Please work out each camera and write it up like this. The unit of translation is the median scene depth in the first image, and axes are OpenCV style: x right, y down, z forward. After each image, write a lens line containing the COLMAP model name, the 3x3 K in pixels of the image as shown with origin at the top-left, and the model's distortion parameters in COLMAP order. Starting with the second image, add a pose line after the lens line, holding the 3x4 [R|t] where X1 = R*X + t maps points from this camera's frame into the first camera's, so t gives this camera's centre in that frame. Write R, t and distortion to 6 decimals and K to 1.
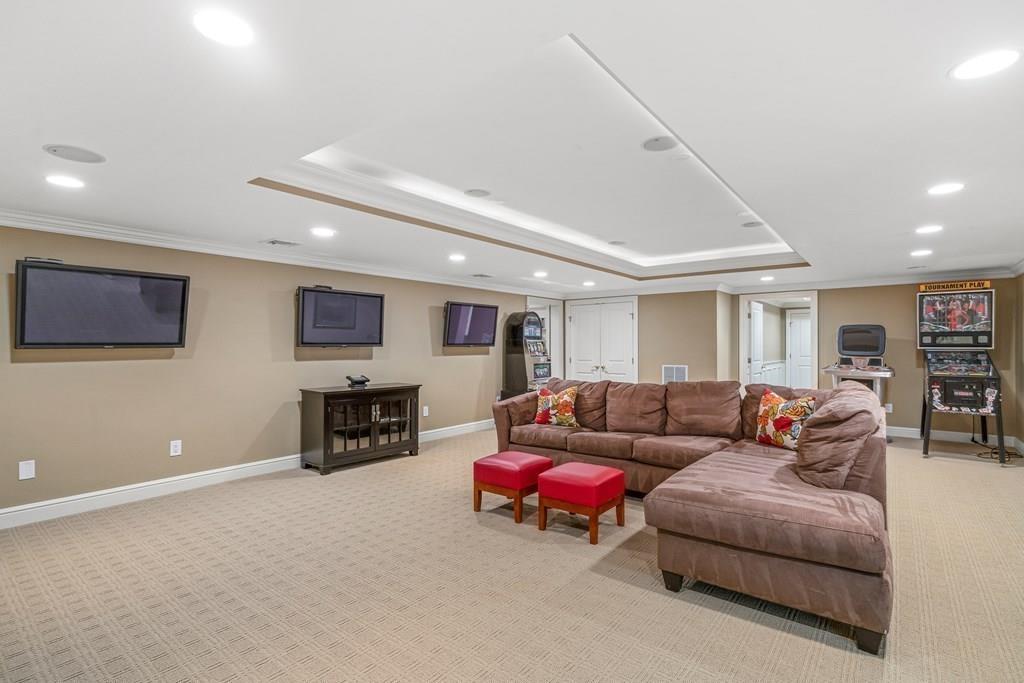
lens RADIAL K [[475.2, 0, 511.7], [0, 475.2, 341.1], [0, 0, 1]] dist [-0.004012, 0.002275]
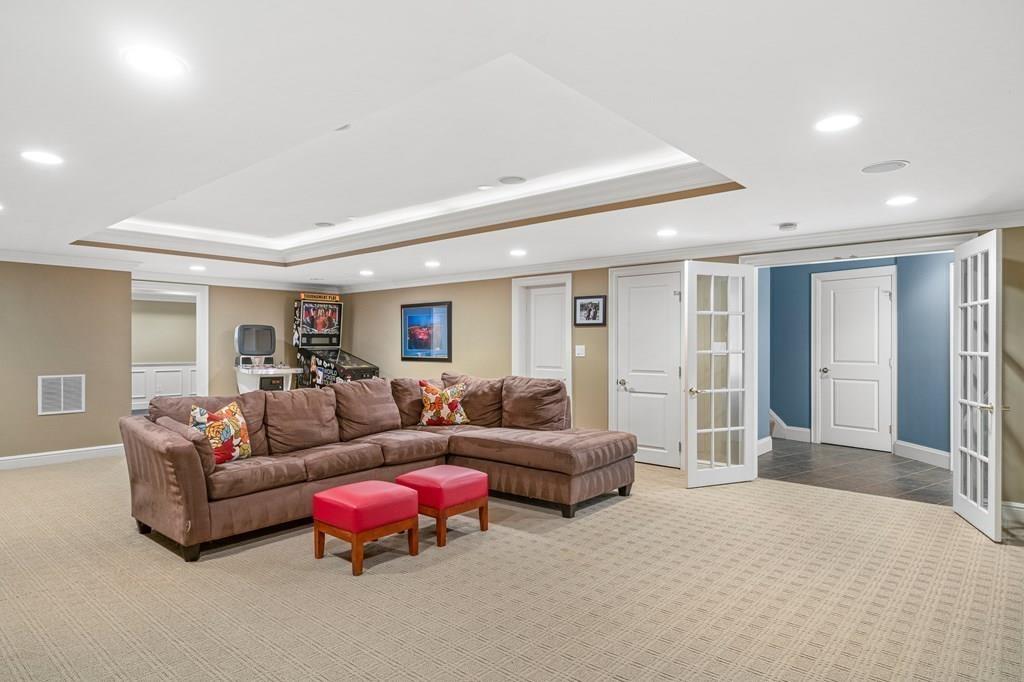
lens RADIAL K [[565.8, 0, 511.7], [0, 565.8, 343.5], [0, 0, 1]] dist [-0.003923, -0.000092]
pose [[0.074193, 0.002516, 0.997241, -0.515197], [-0.007441, 0.999970, -0.001969, 0.004441], [-0.997216, -0.007274, 0.074209, 0.400985]]
